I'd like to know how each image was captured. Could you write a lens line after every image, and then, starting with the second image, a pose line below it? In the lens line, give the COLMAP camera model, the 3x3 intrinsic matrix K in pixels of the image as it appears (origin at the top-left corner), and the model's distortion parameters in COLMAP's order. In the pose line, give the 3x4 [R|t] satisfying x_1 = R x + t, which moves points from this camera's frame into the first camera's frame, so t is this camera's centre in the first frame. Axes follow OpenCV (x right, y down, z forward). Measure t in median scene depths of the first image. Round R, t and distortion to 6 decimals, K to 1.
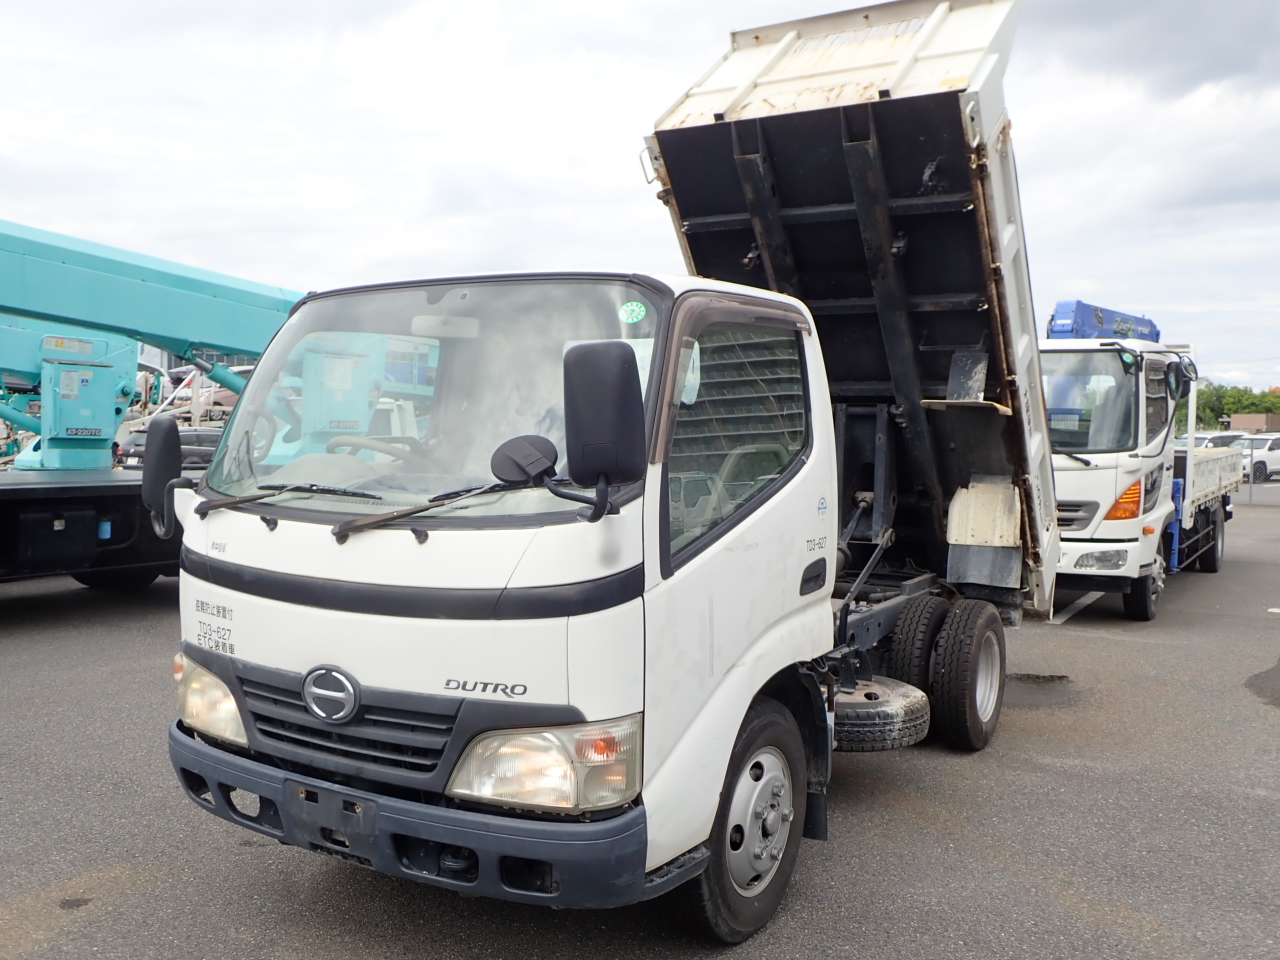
lens RADIAL K [[1117.6, 0, 640.0], [0, 1117.6, 480.0], [0, 0, 1]] dist [0.036757, 0.003655]
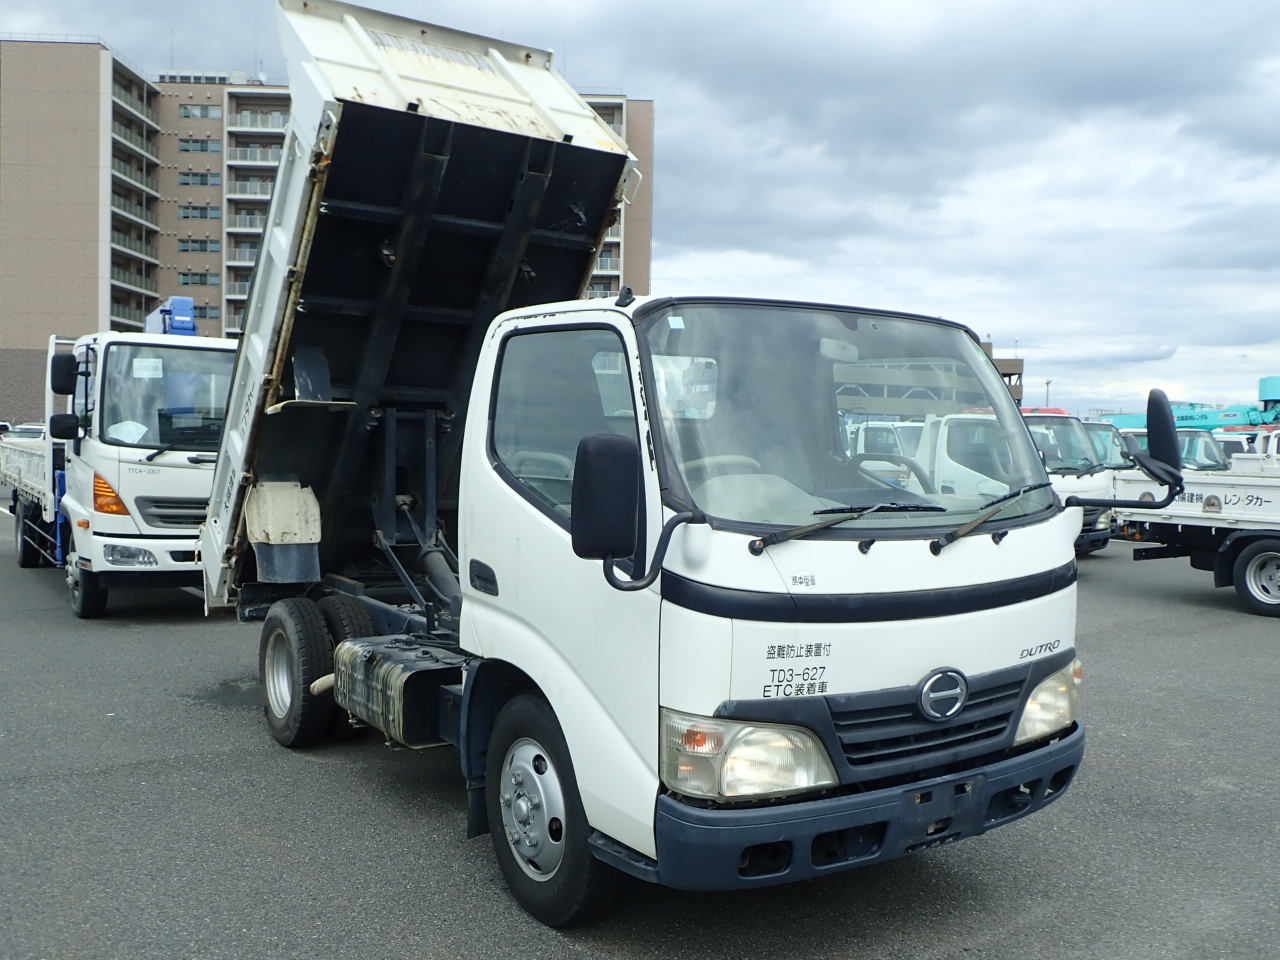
lens RADIAL K [[1126.4, 0, 659.8], [0, 1126.4, 479.7], [0, 0, 1]] dist [0.066746, 0.007010]
pose [[0.397751, -0.047316, 0.916272, -1.343700], [0.039658, 0.998623, 0.034354, -0.062852], [-0.916636, 0.022673, 0.399080, 0.788790]]
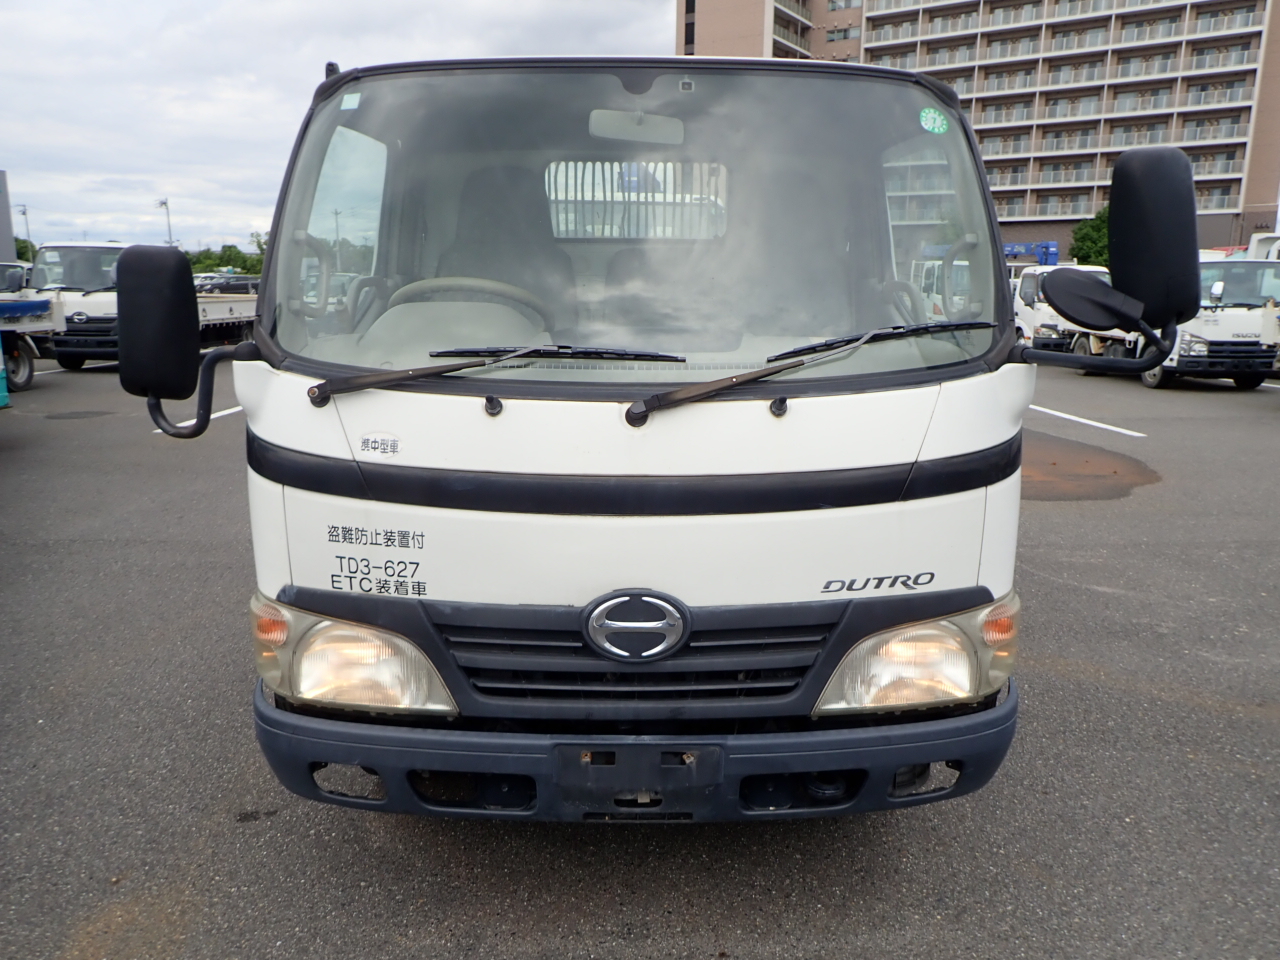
lens RADIAL K [[950.4, 0, 643.2], [0, 950.4, 465.8], [0, 0, 1]] dist [-0.006884, 0.042660]
pose [[0.849658, -0.114335, 0.514790, -0.572437], [0.034784, 0.986238, 0.161633, -0.016849], [-0.526186, -0.119426, 0.841942, 0.462267]]
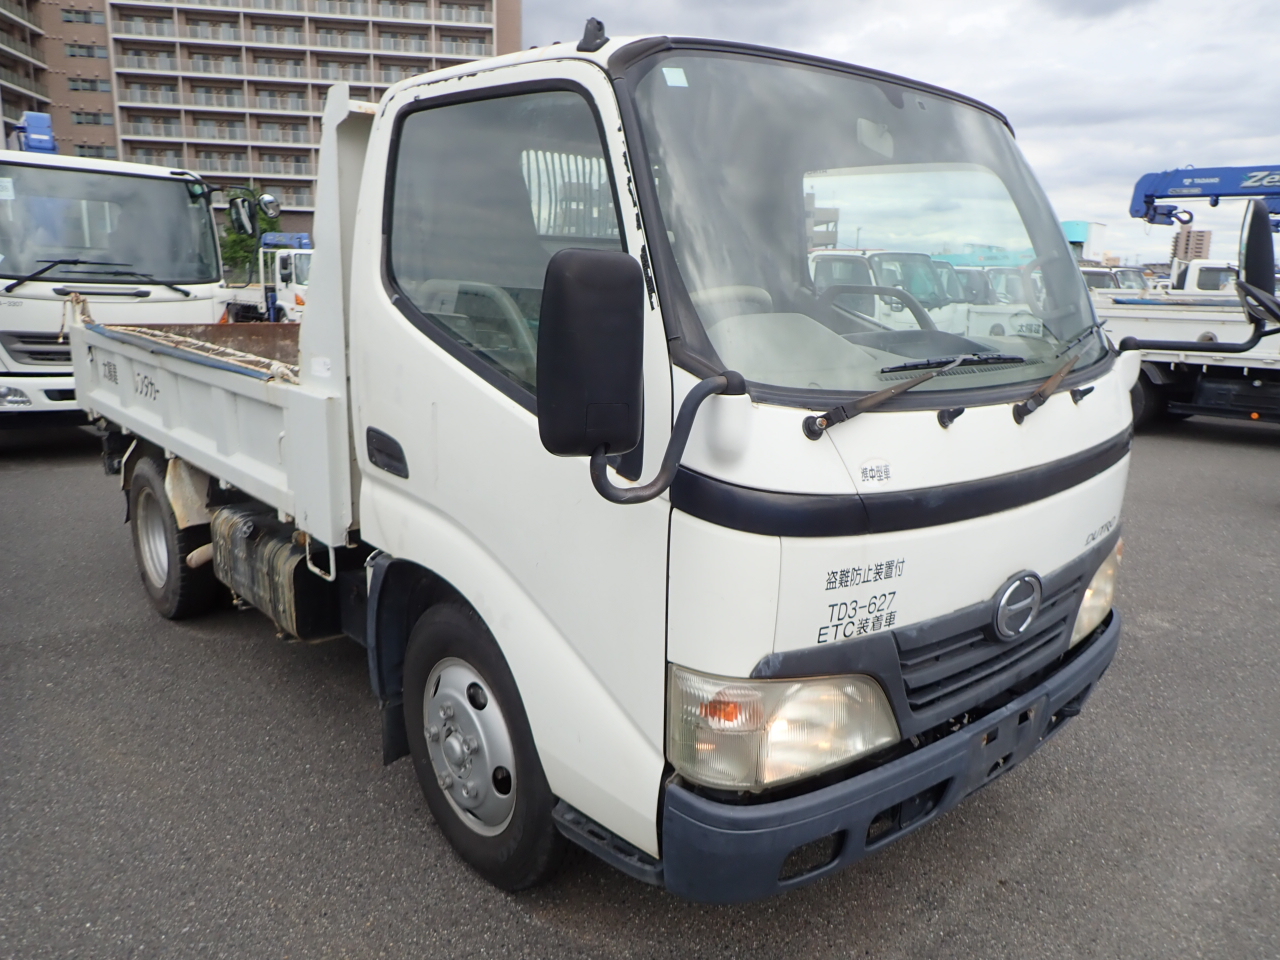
lens RADIAL K [[939.7, 0, 647.6], [0, 939.7, 469.4], [0, 0, 1]] dist [0.028075, -0.010471]
pose [[0.284191, -0.206603, 0.936243, -0.957030], [0.036855, 0.978139, 0.204662, -0.057470], [-0.958059, -0.023658, 0.285592, 1.037830]]
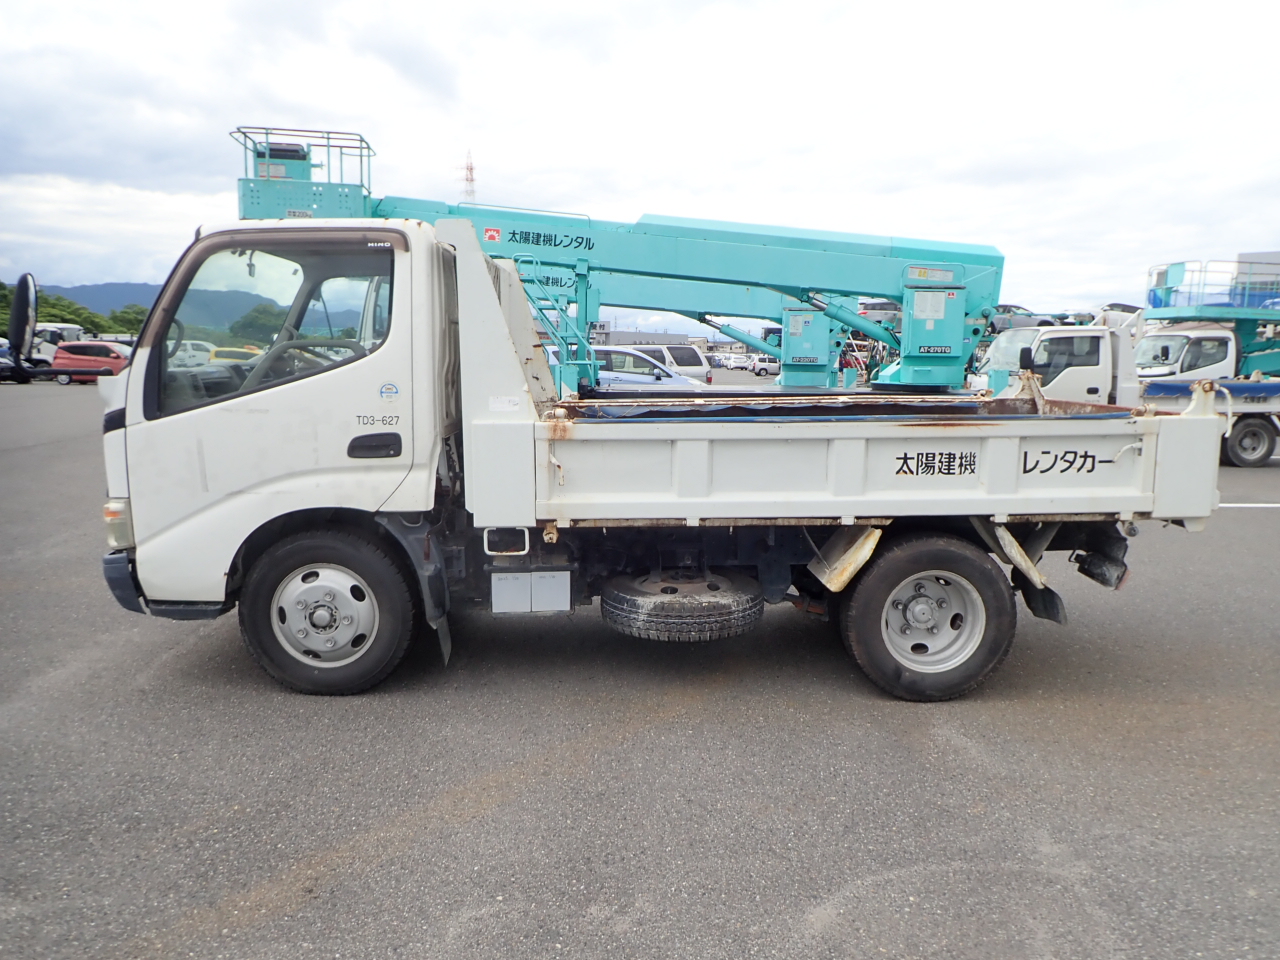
lens RADIAL K [[915.6, 0, 640.0], [0, 915.6, 480.0], [0, 0, 1]] dist [0.044676, -0.064022]
pose [[0.542651, 0.099614, -0.834031, 1.375839], [-0.036722, 0.994807, 0.094924, 0.021069], [0.839155, -0.020884, 0.543491, 0.805157]]
